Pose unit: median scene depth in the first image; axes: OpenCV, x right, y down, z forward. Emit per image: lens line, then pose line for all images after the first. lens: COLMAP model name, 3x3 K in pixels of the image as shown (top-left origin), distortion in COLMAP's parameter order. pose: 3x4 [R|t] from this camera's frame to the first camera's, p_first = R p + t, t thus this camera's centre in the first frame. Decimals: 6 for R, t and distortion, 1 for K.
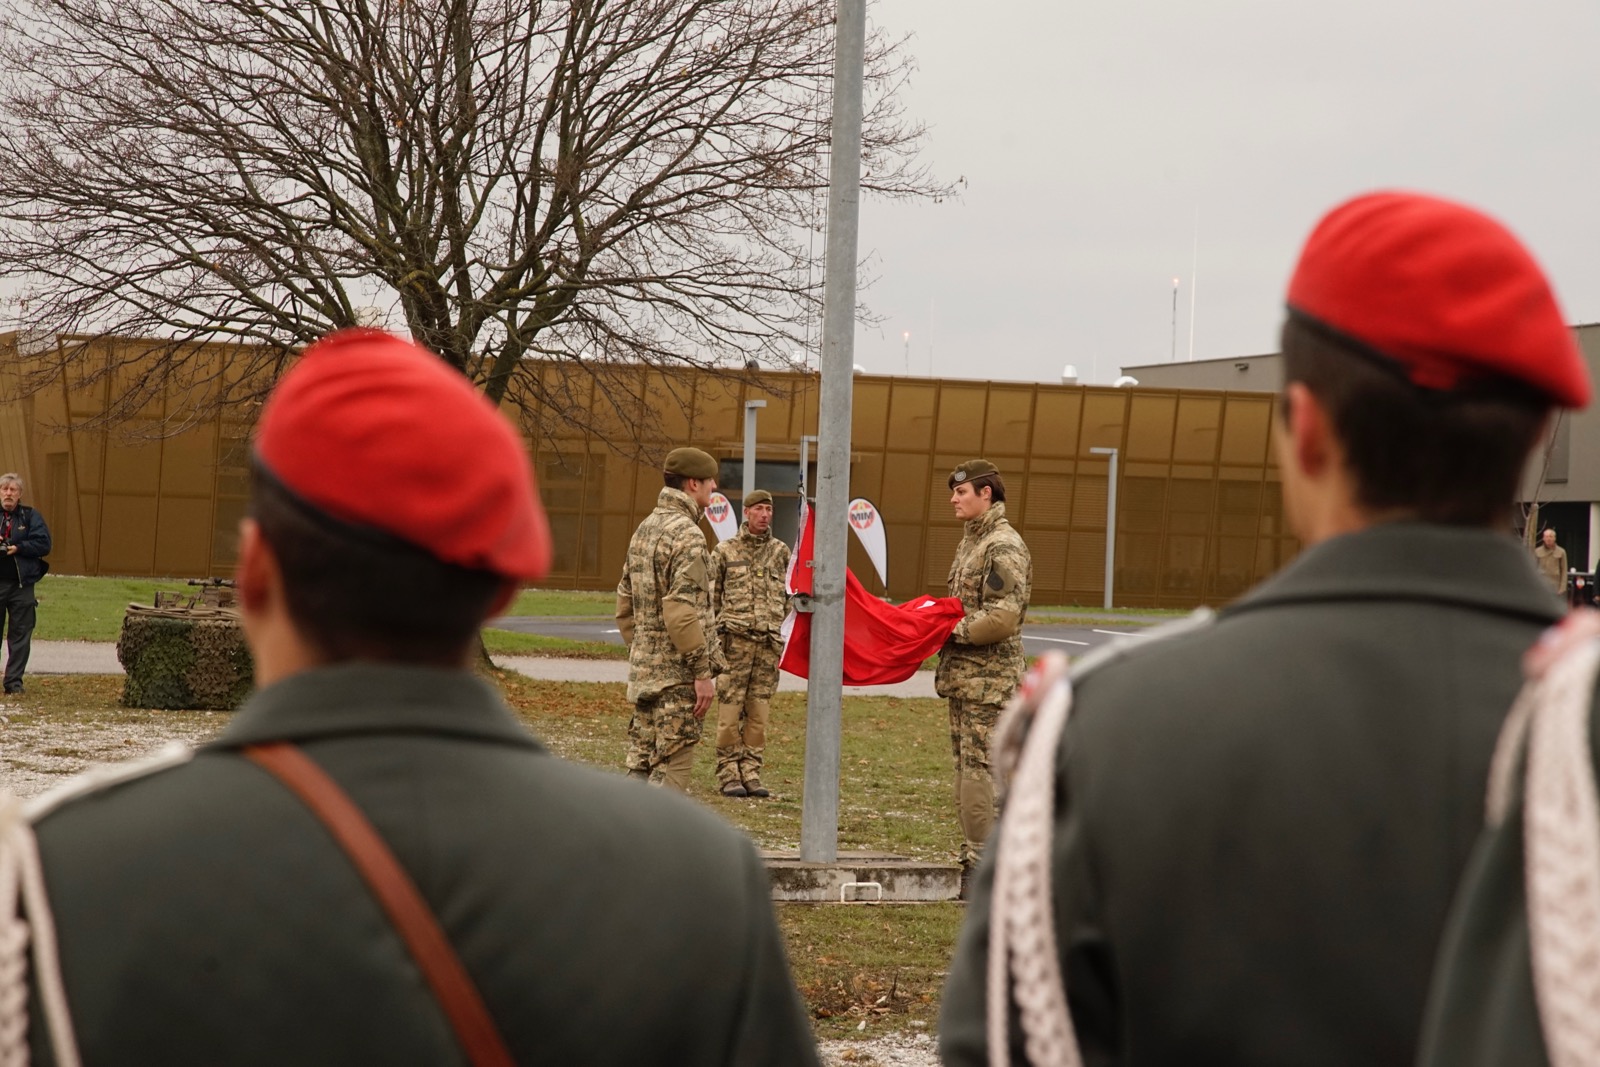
lens RADIAL K [[4699.7, 0, 759.5], [0, 4699.7, 573.9], [0, 0, 1]] dist [0.753293, 0.000000]
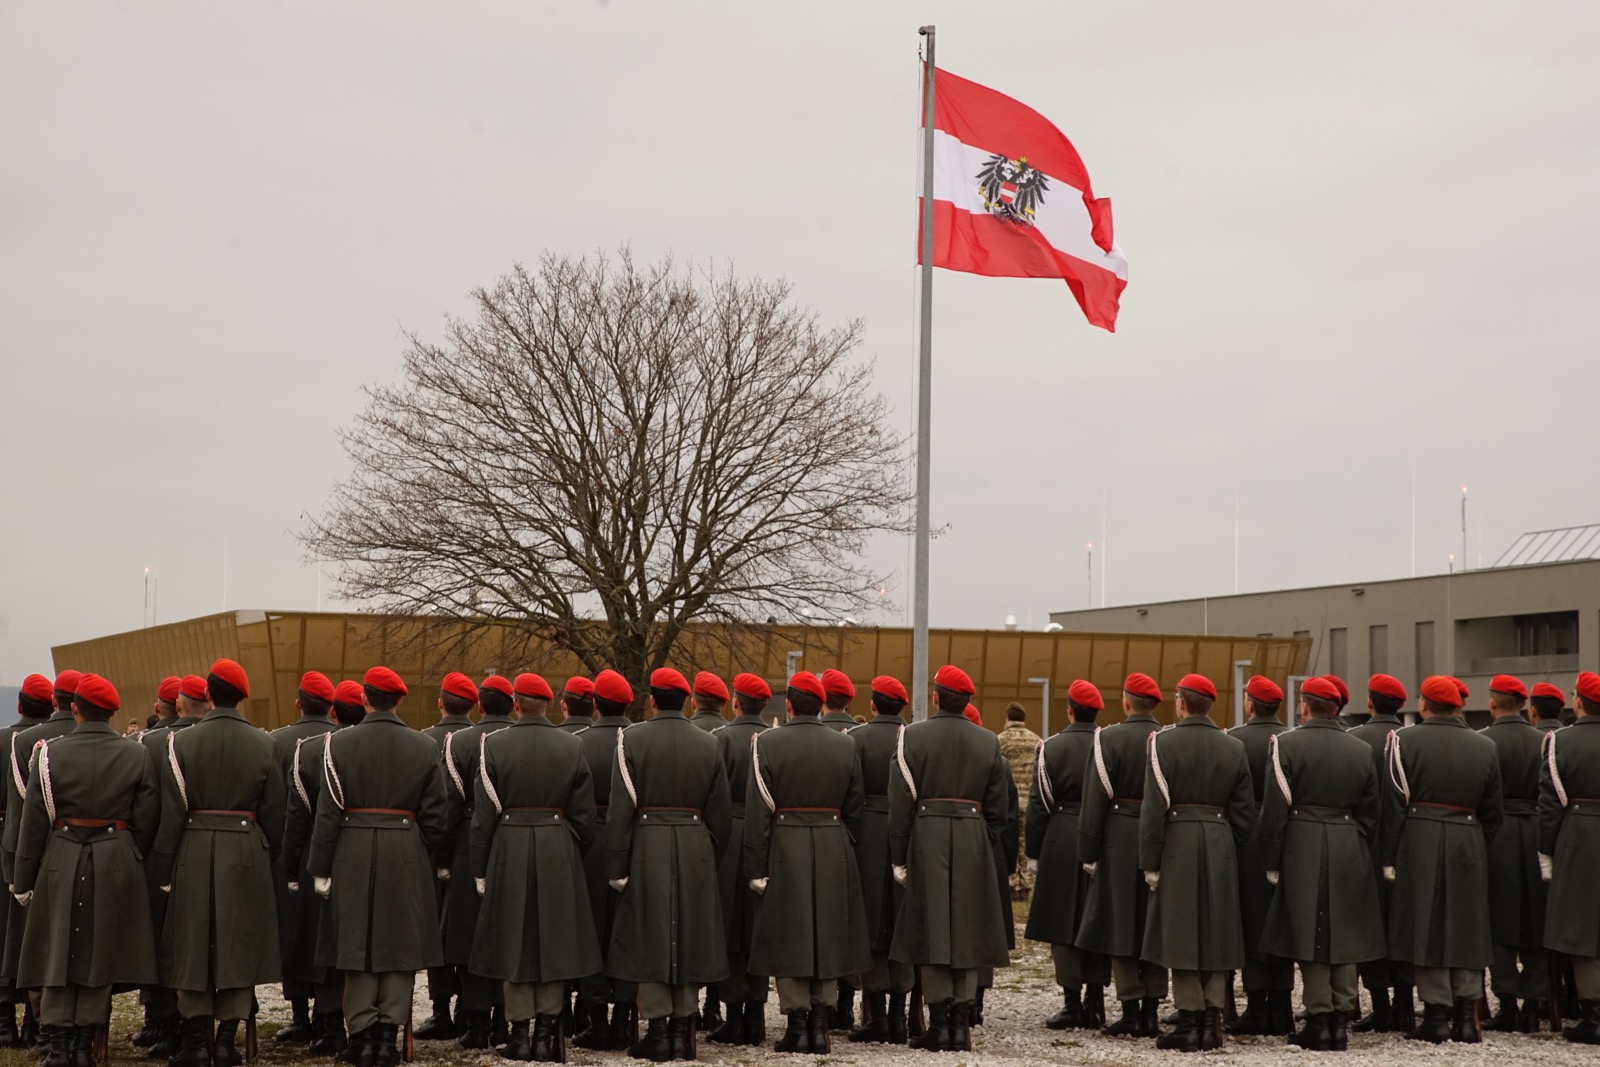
lens RADIAL K [[4132.1, 0, 761.7], [0, 4132.1, 538.4], [0, 0, 1]] dist [0.483744, 0.000000]
pose [[0.999798, -0.018741, 0.007316, -0.031476], [0.019145, 0.998035, -0.059663, 0.005659], [-0.006183, 0.059791, 0.998192, -0.412477]]
